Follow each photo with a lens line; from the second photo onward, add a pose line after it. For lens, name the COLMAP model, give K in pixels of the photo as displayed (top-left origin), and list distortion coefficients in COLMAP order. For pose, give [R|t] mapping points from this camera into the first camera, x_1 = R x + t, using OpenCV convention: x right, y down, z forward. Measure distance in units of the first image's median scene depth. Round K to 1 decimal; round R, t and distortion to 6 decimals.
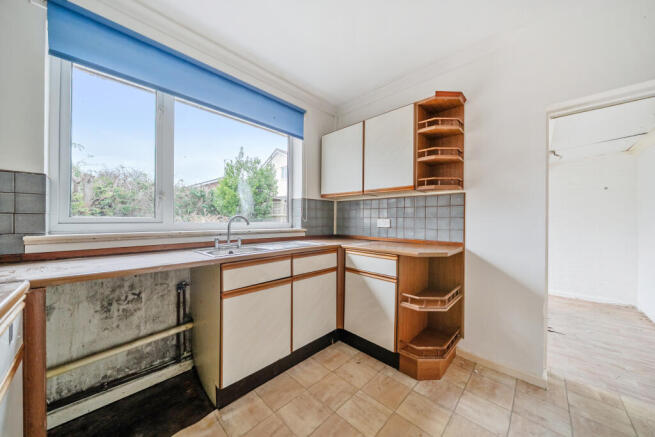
lens RADIAL K [[225.4, 0, 322.3], [0, 225.4, 221.3], [0, 0, 1]] dist [-0.009288, -0.000132]
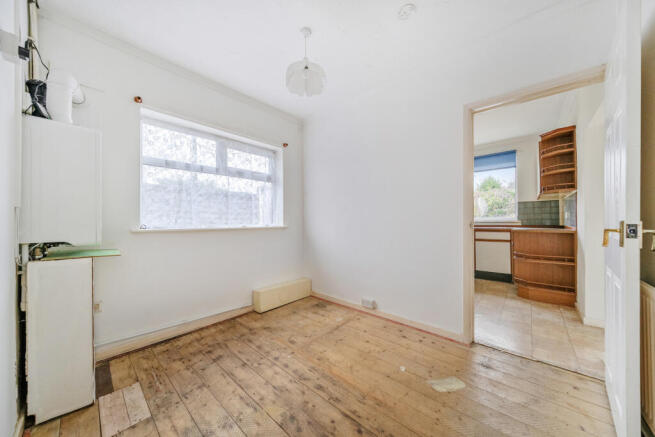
lens RADIAL K [[225.4, 0, 322.9], [0, 225.4, 222.1], [0, 0, 1]] dist [-0.009288, -0.000132]
pose [[0.027066, -0.010320, -0.999580, 2.178467], [0.006334, 0.999928, -0.010152, 0.072423], [0.999614, -0.006056, 0.027130, -0.687574]]
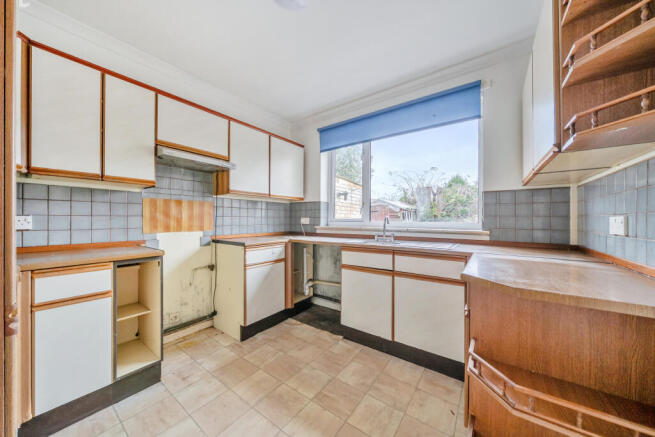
lens RADIAL K [[225.4, 0, 327.3], [0, 225.4, 219.9], [0, 0, 1]] dist [-0.009288, -0.000132]
pose [[0.137560, -0.005094, -0.990480, 0.876661], [-0.005243, 0.999969, -0.005871, 0.003978], [0.990480, 0.006000, 0.137529, 0.511138]]
